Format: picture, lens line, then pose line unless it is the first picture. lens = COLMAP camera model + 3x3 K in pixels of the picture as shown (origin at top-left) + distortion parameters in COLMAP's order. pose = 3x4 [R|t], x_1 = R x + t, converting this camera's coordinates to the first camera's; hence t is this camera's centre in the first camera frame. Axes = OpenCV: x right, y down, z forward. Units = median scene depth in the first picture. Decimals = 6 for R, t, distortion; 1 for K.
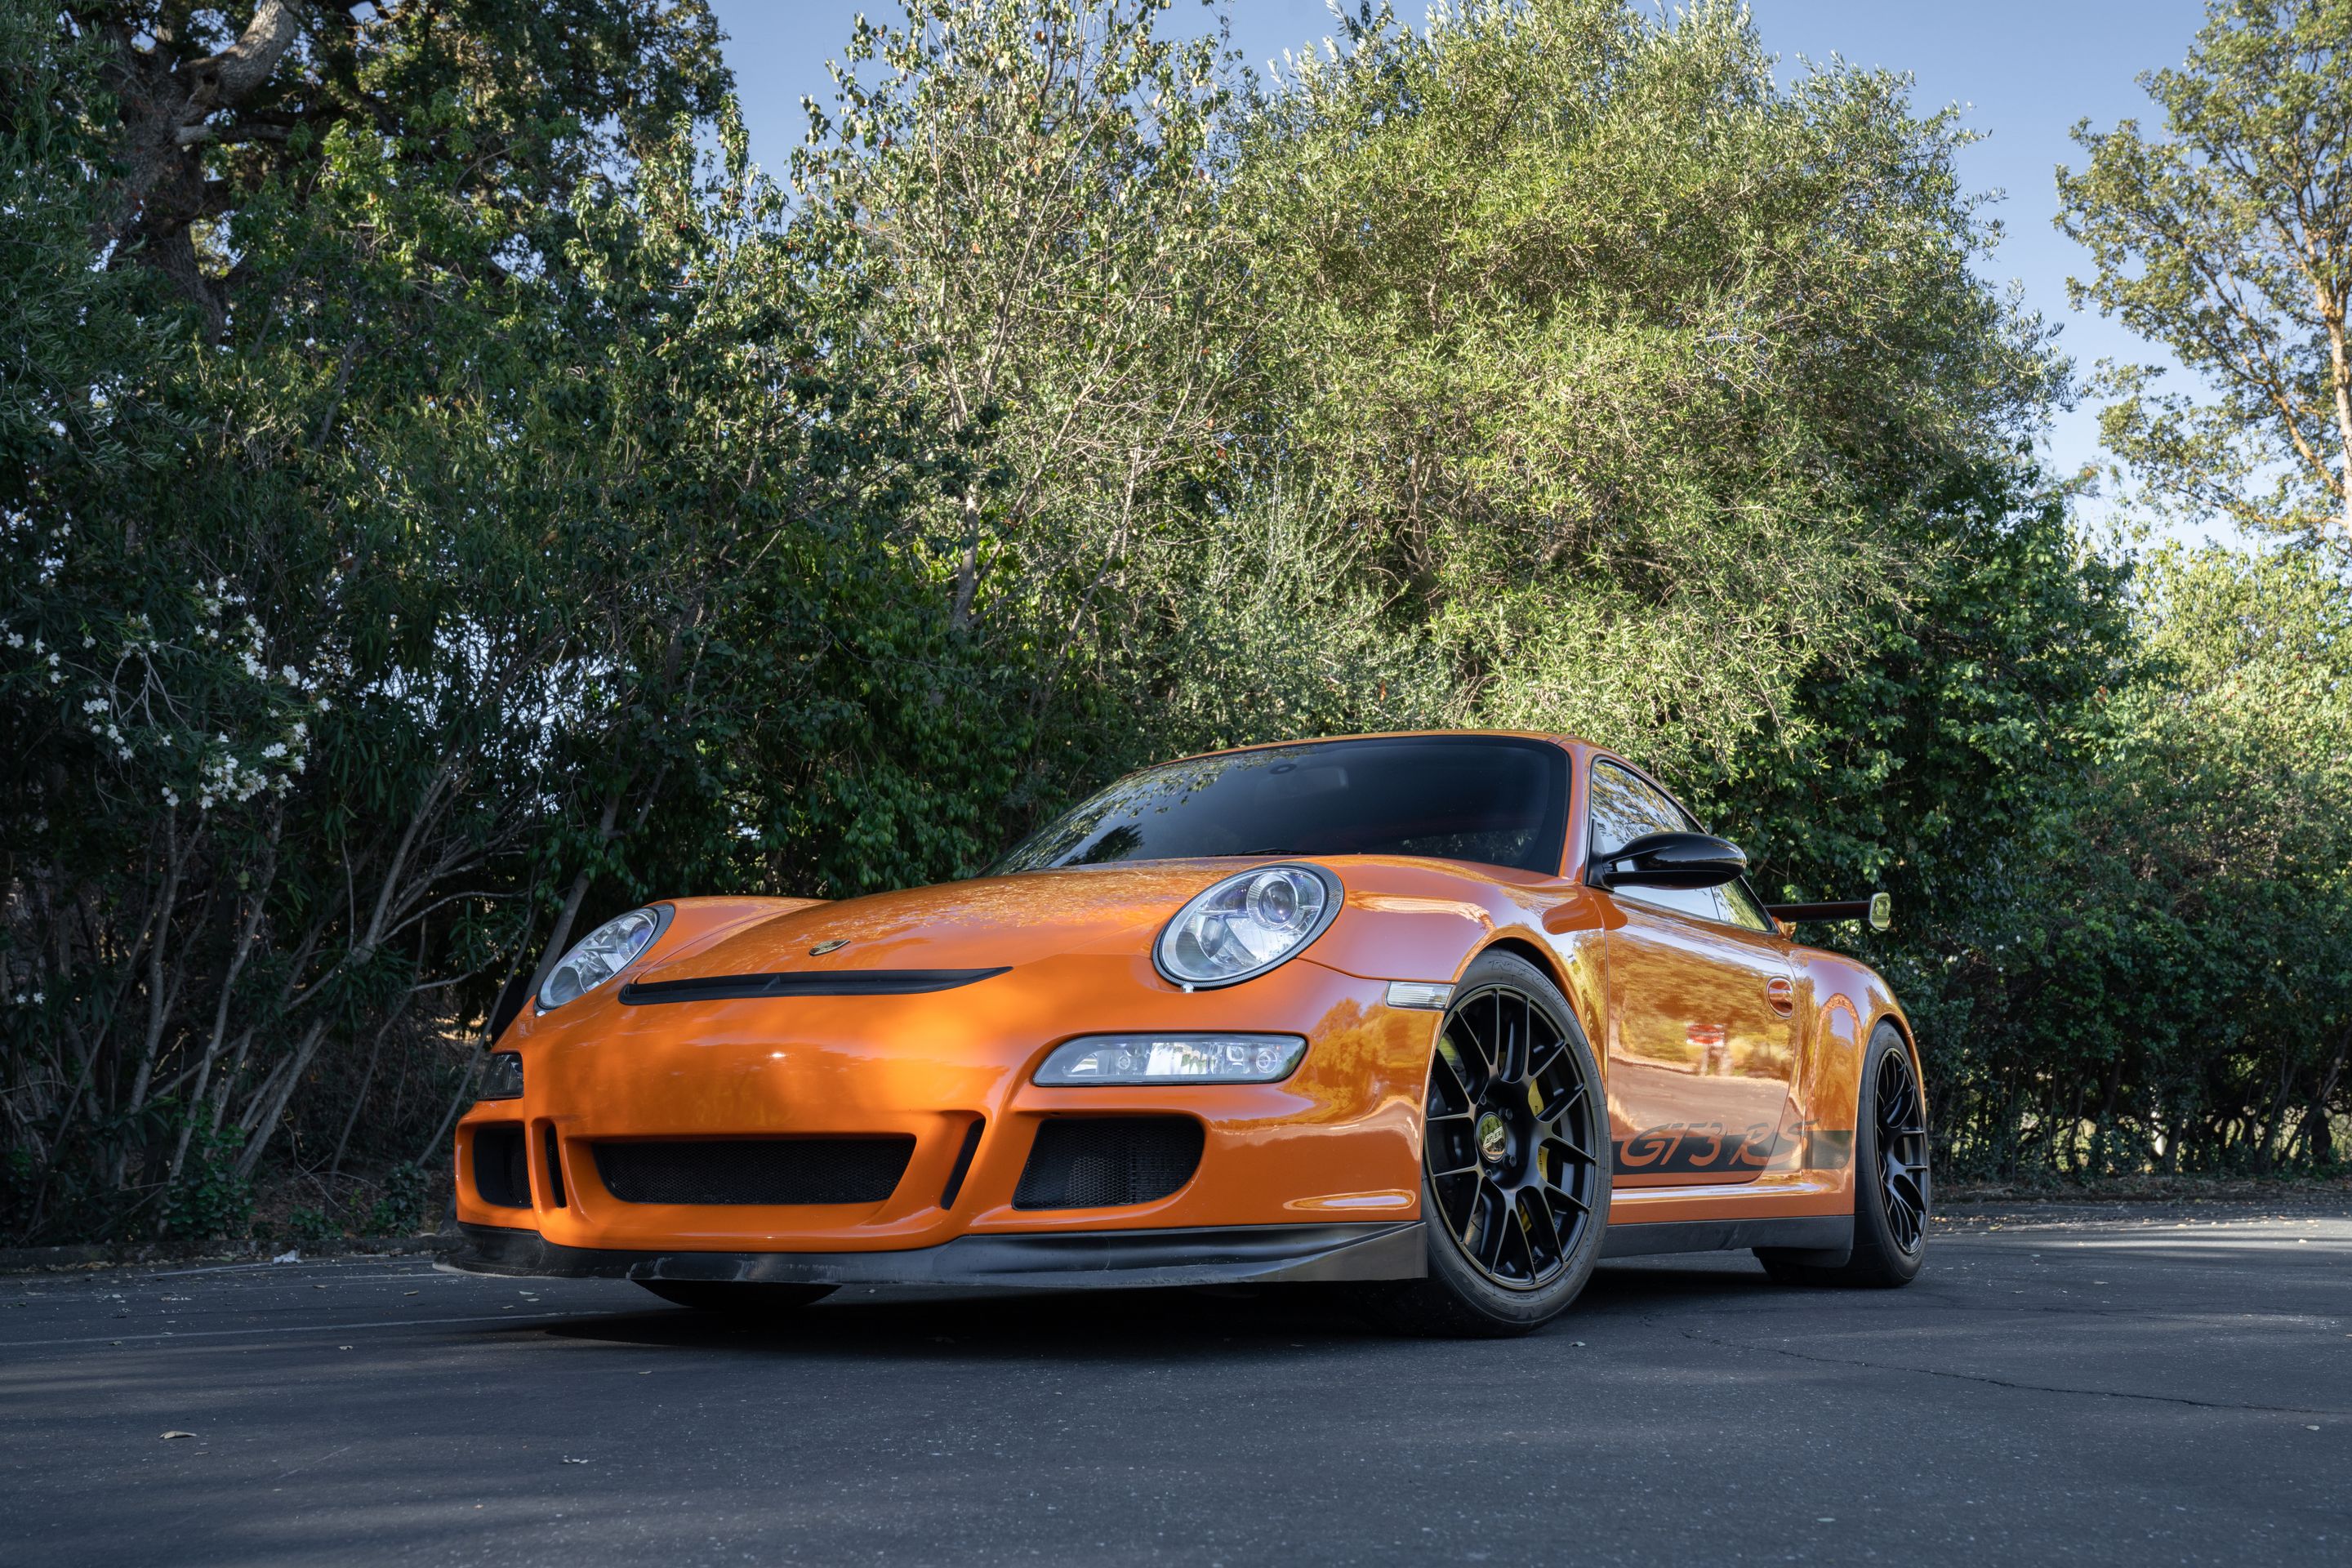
lens RADIAL K [[2579.4, 0, 1176.0], [0, 2579.4, 784.0], [0, 0, 1]] dist [0.015032, 0.223773]
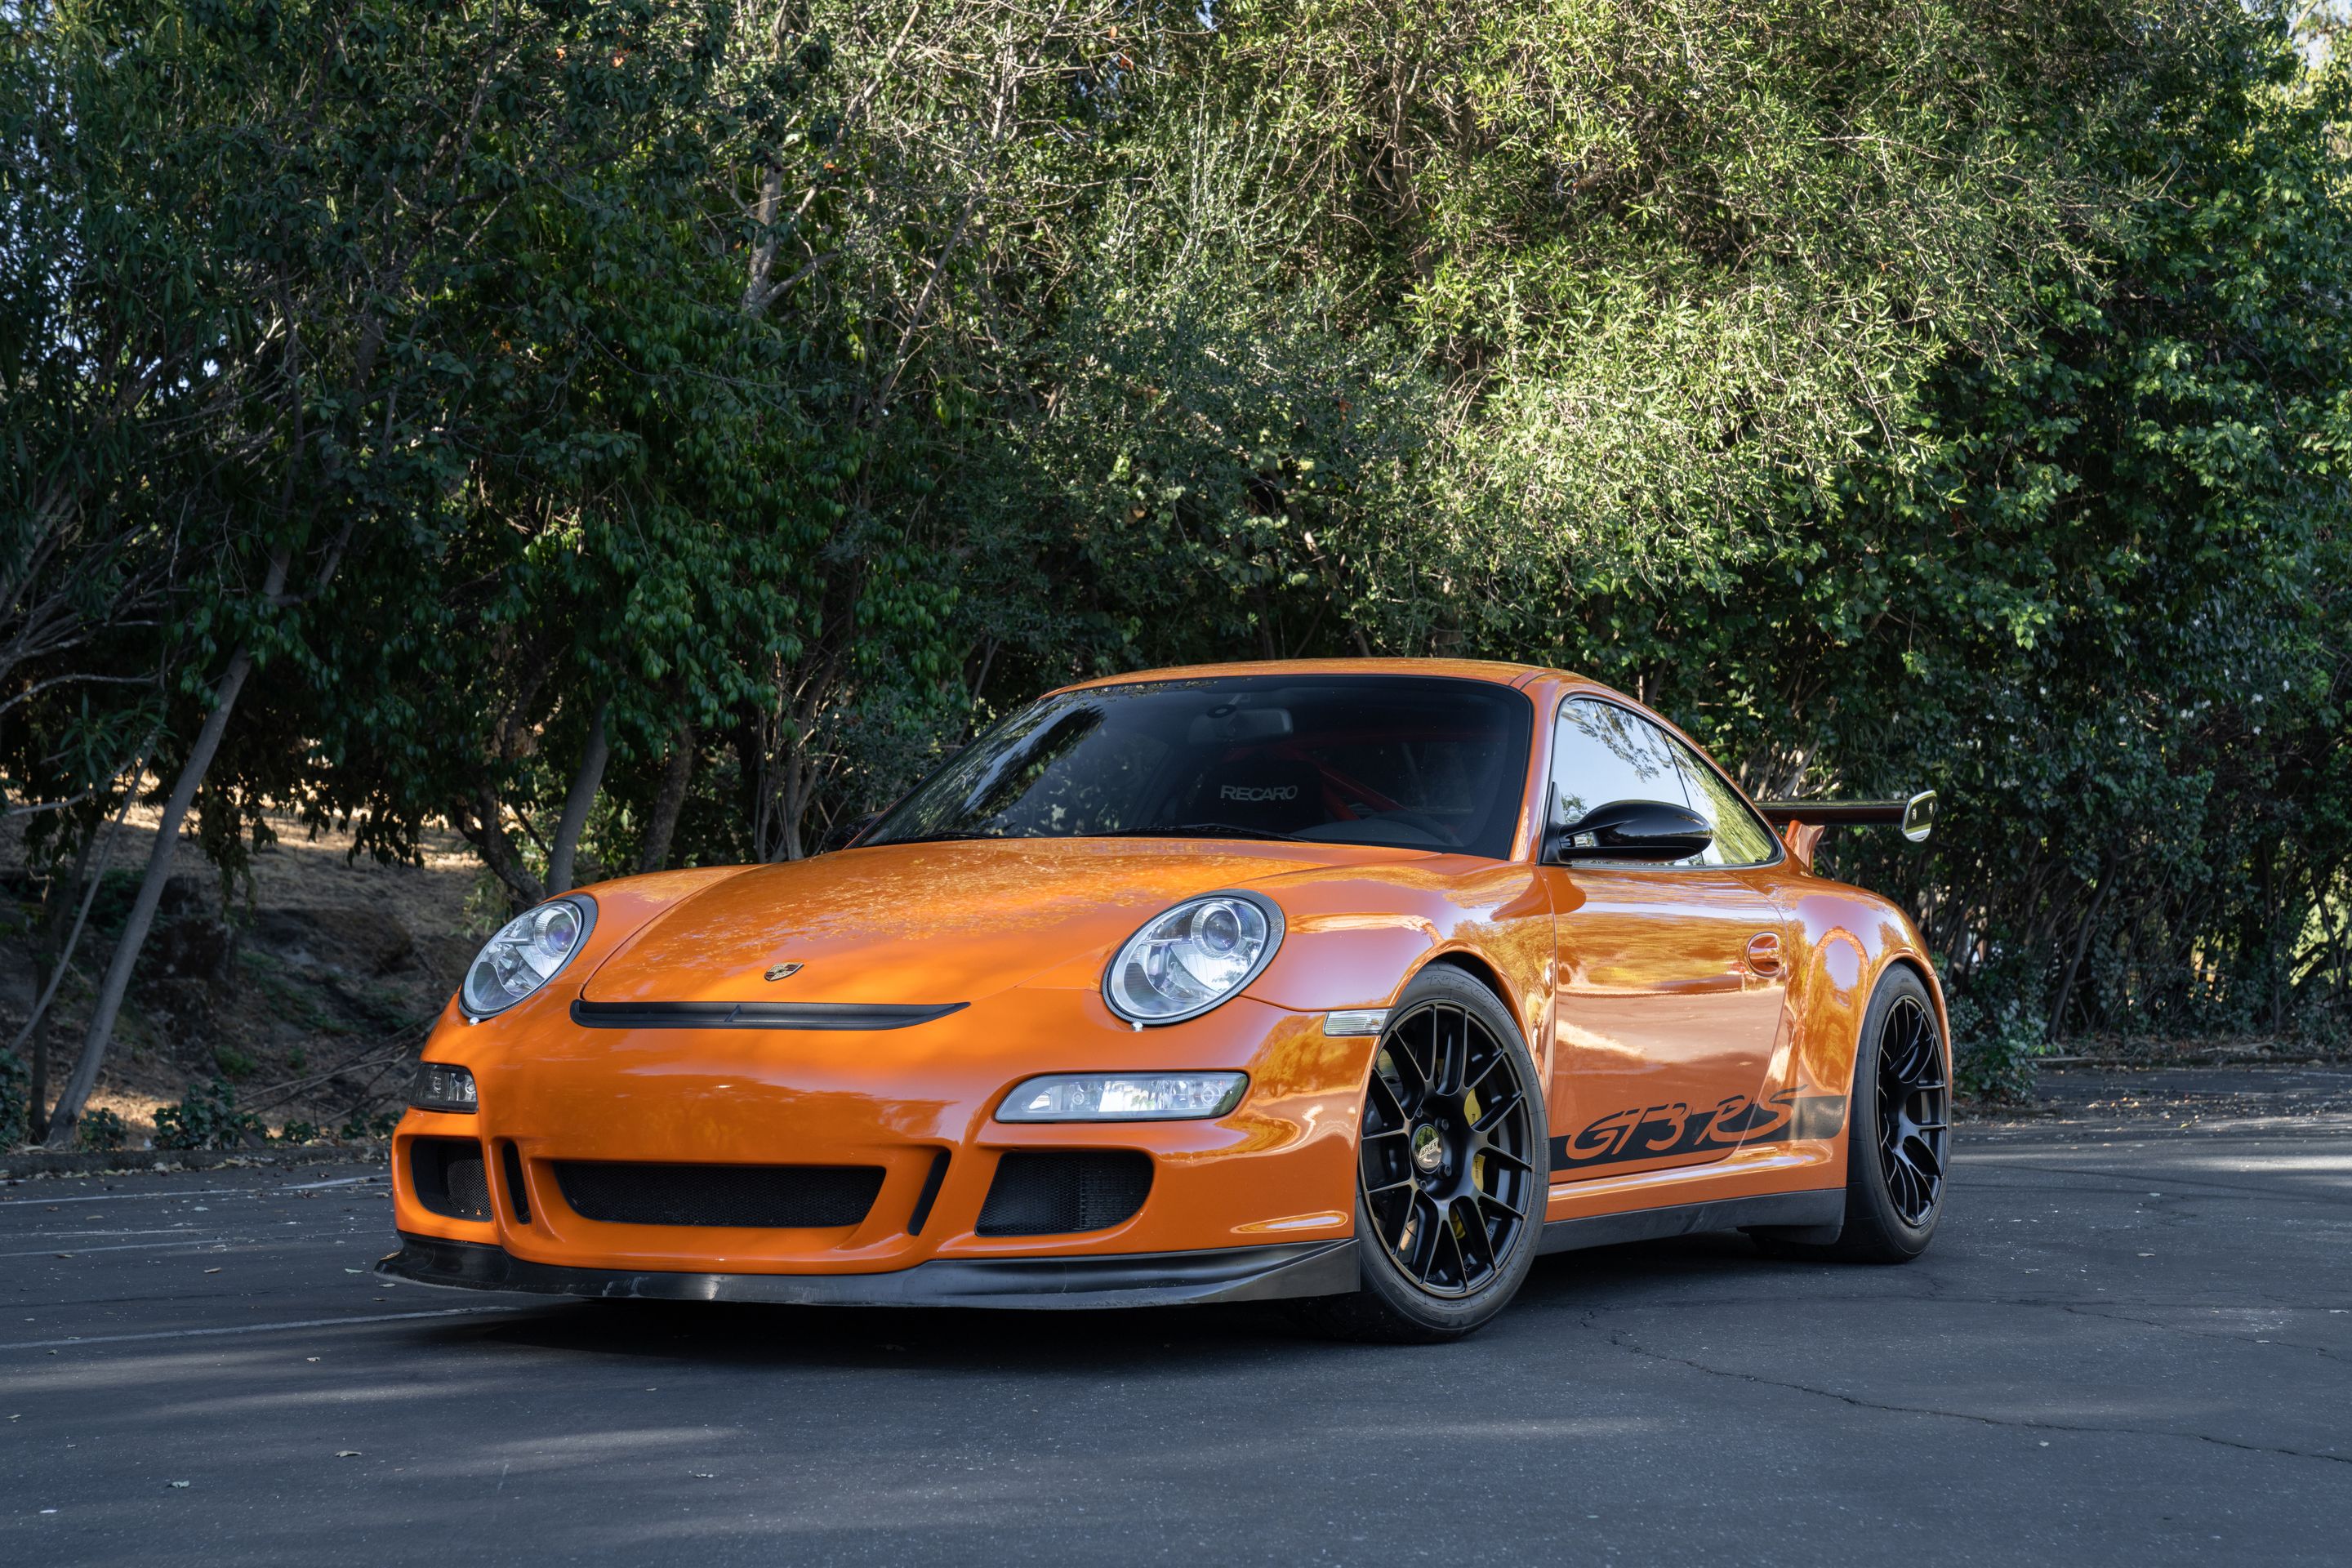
lens RADIAL K [[4289.3, 0, 1176.0], [0, 4289.3, 784.0], [0, 0, 1]] dist [0.313752, 0.145748]
pose [[0.999232, 0.005888, 0.038738, -0.016835], [-0.010080, 0.993997, 0.108938, -0.073619], [-0.037864, -0.109245, 0.993293, -0.258692]]
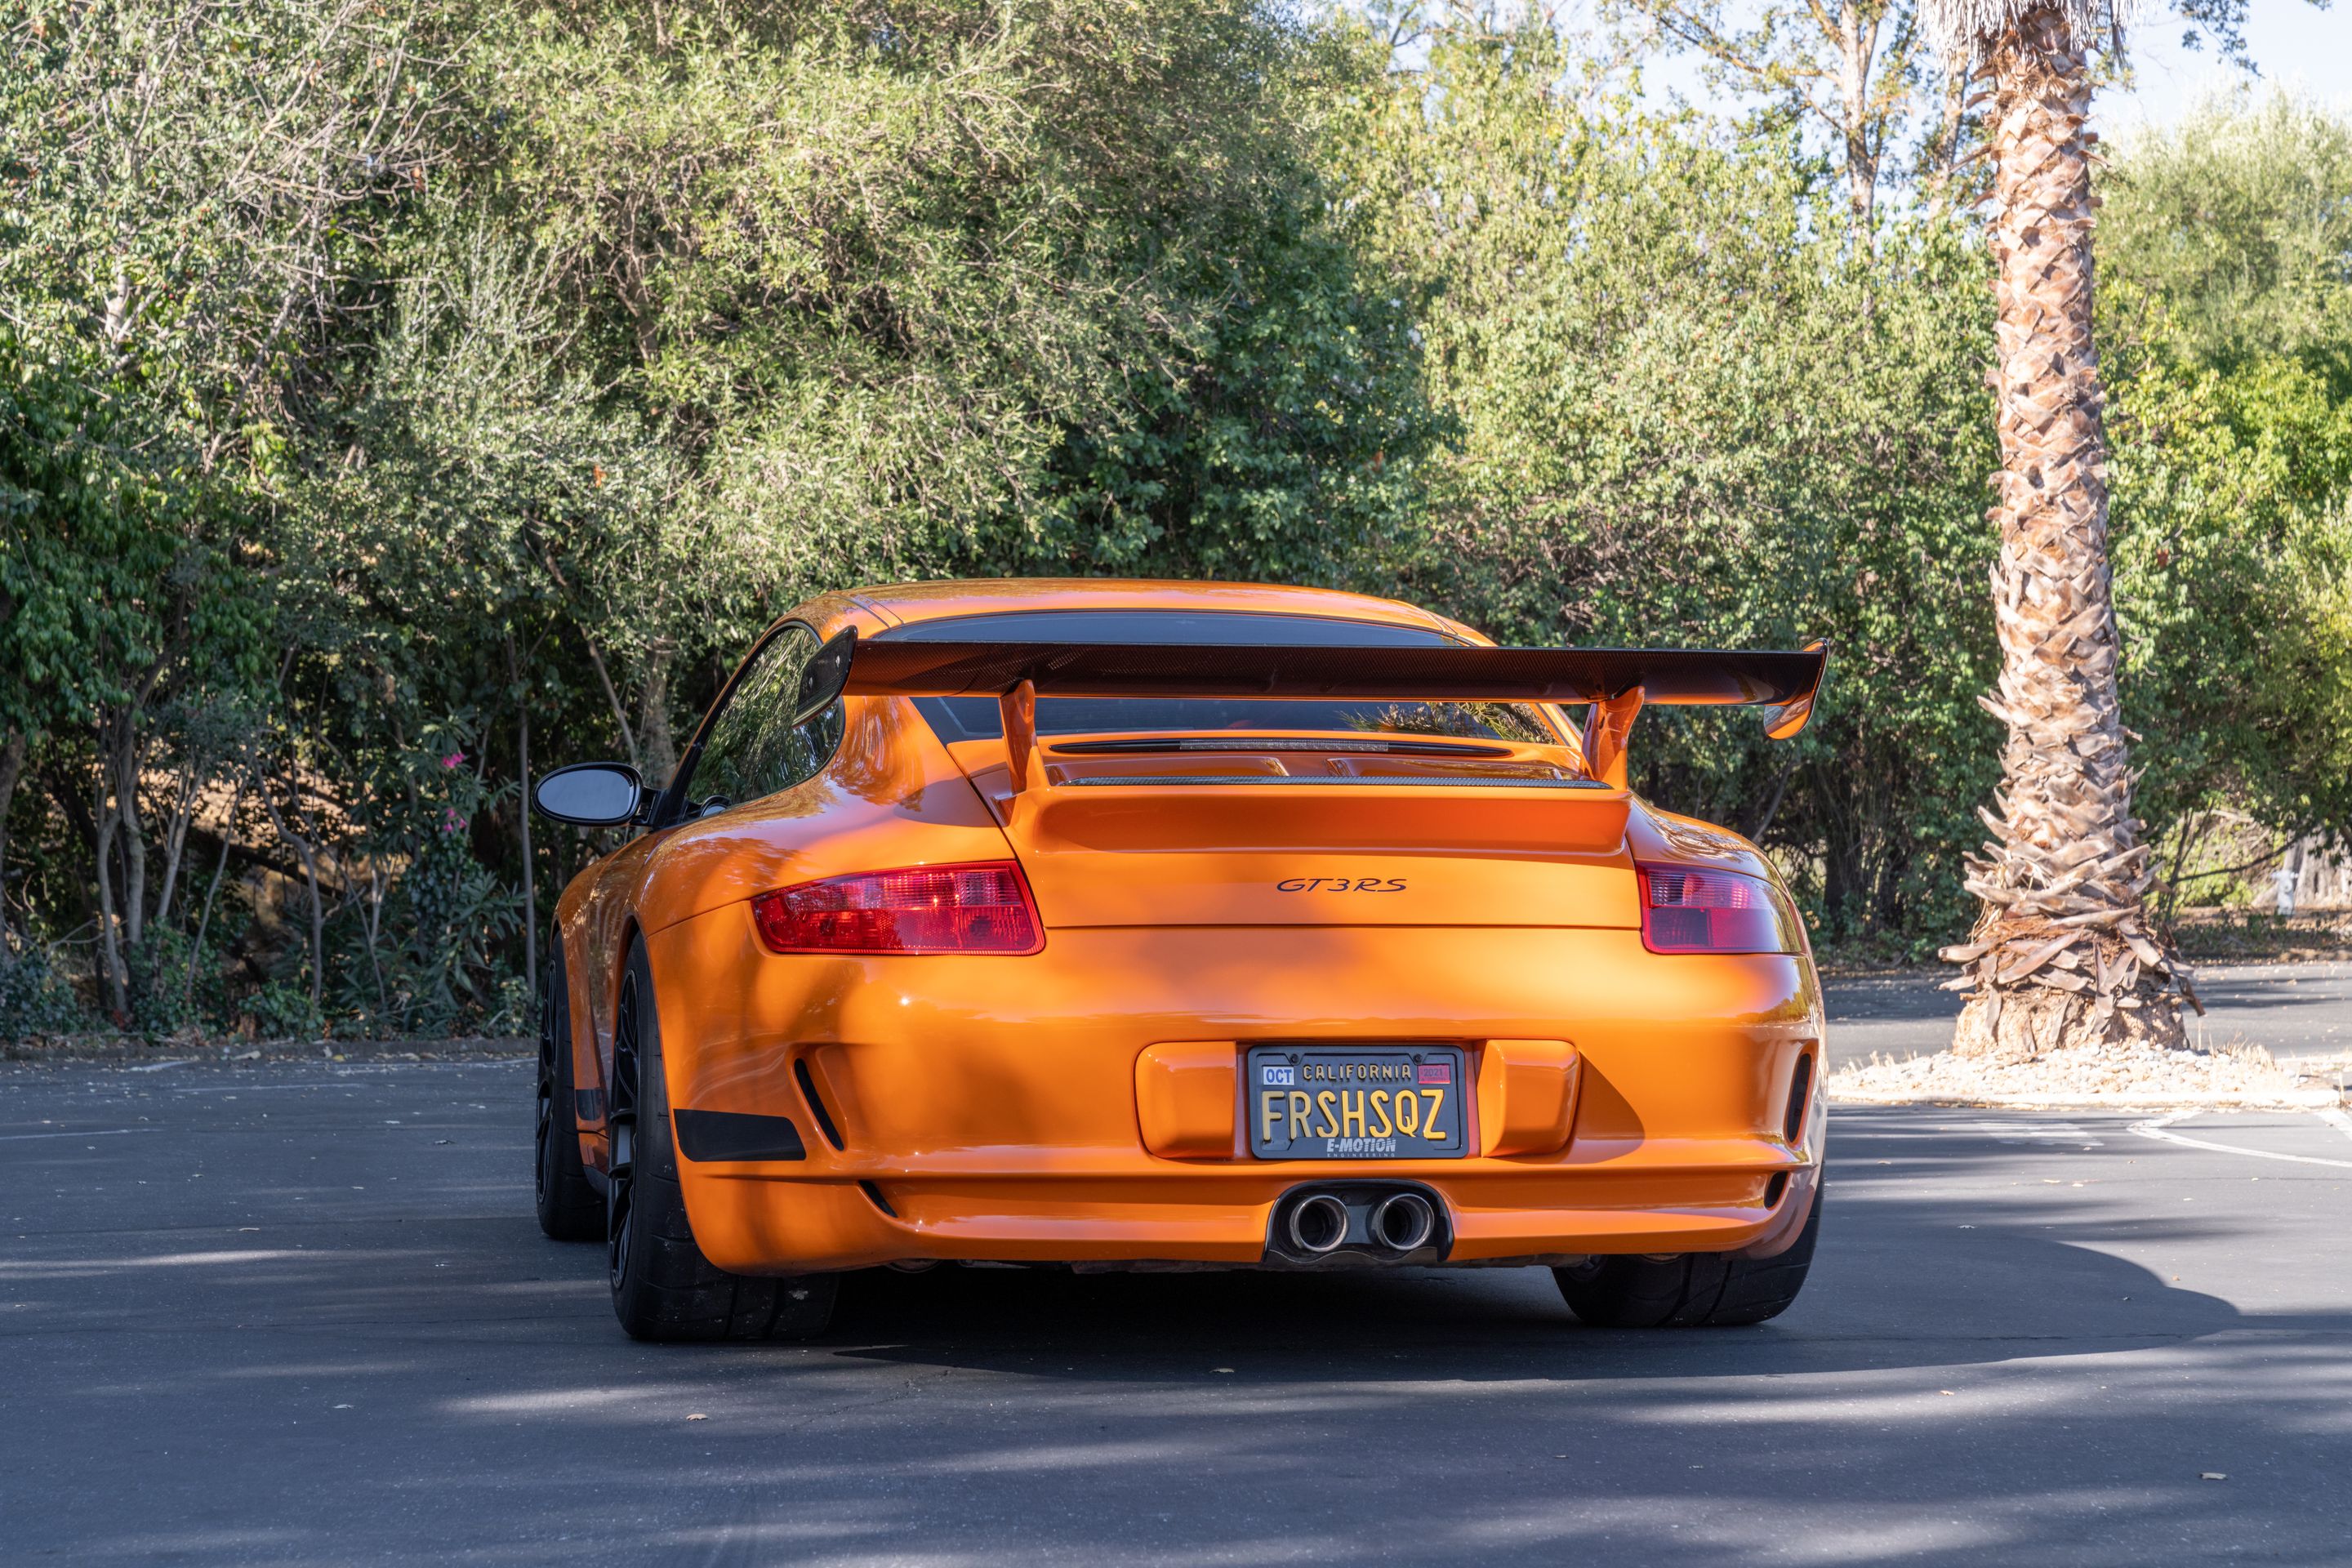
lens RADIAL K [[4721.1, 0, 1176.0], [0, 4721.1, 784.0], [0, 0, 1]] dist [0.056989, -0.129913]
pose [[0.973385, 0.014996, 0.228687, -0.121849], [-0.044260, 0.991372, 0.123379, -0.168666], [-0.224863, -0.130217, 0.965650, -0.817951]]
